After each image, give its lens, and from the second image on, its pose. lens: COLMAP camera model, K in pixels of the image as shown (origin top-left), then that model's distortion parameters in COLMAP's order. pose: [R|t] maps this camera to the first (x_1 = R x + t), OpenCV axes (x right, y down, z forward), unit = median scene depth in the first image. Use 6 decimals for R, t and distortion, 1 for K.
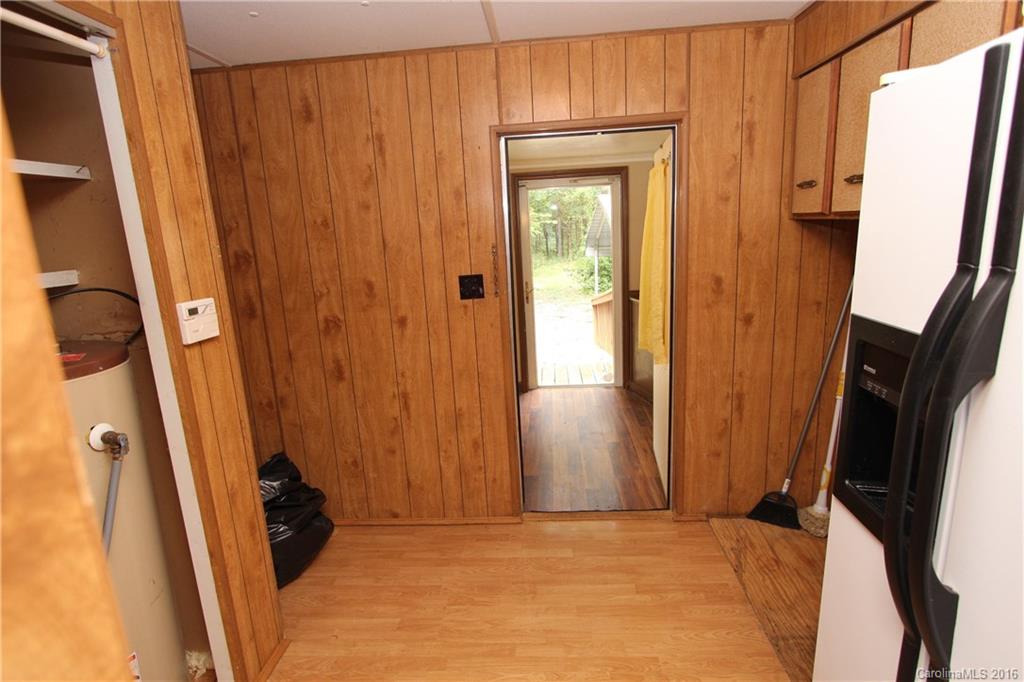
lens RADIAL K [[544.6, 0, 512.4], [0, 544.6, 348.6], [0, 0, 1]] dist [-0.019933, 0.000739]
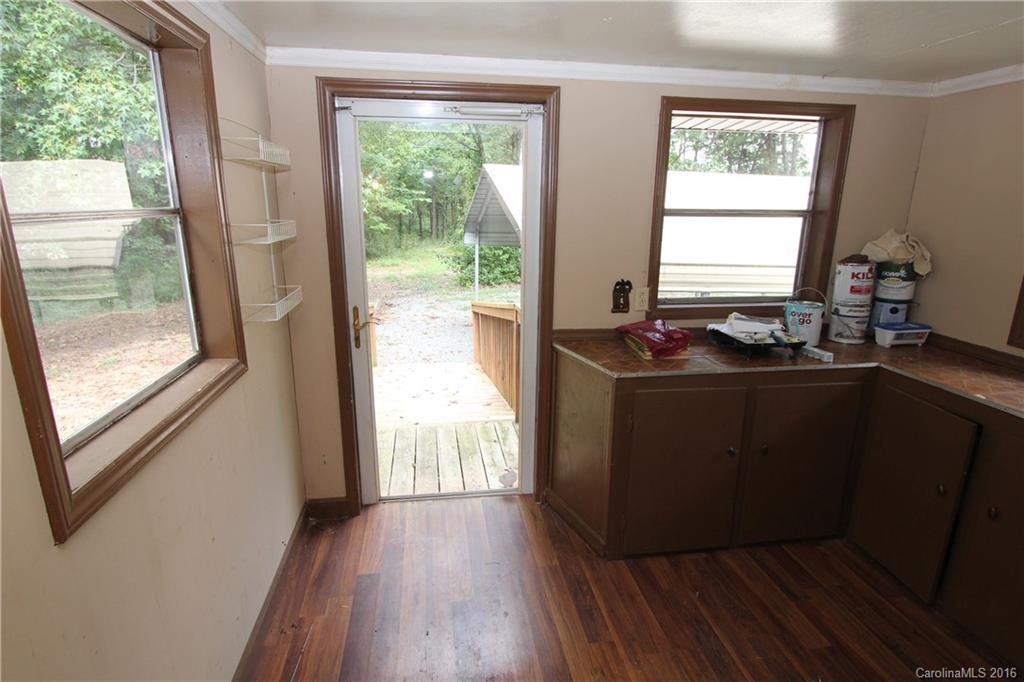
lens RADIAL K [[544.6, 0, 507.1], [0, 544.6, 344.6], [0, 0, 1]] dist [-0.019933, 0.000739]
pose [[0.975846, 0.005952, 0.218379, 0.050973], [-0.012008, 0.999579, 0.026415, -0.098658], [-0.218130, -0.028399, 0.975506, 0.455356]]
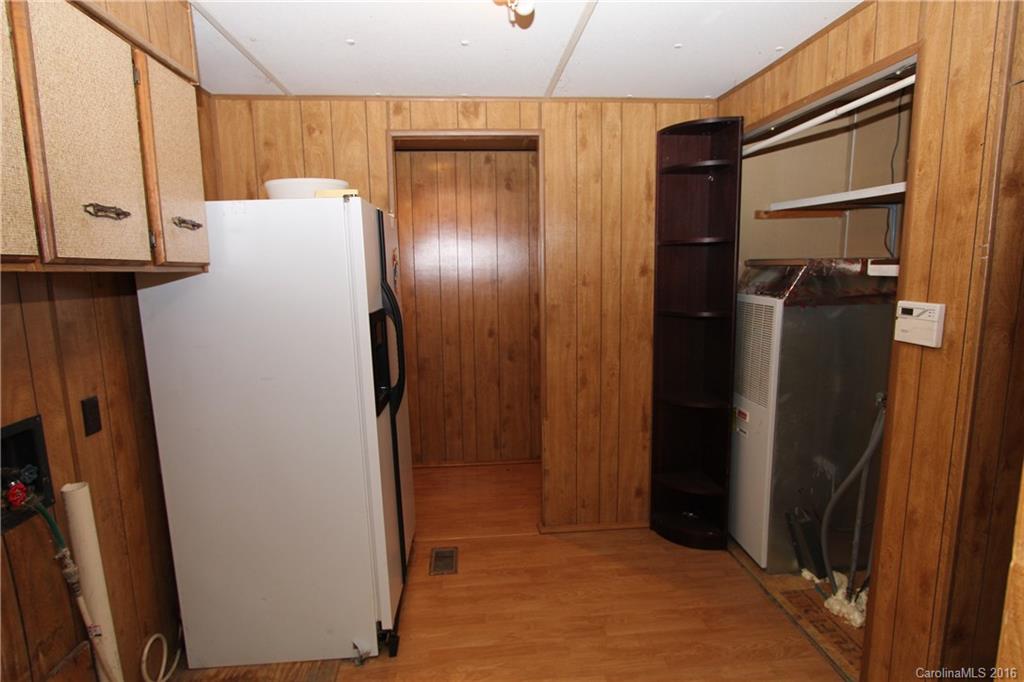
lens RADIAL K [[544.6, 0, 510.2], [0, 544.6, 345.3], [0, 0, 1]] dist [-0.019933, 0.000739]
pose [[-0.987814, 0.092812, -0.124938, 0.213608], [0.042243, 0.932489, 0.358720, -0.322920], [0.149796, 0.349071, -0.925046, 1.487432]]
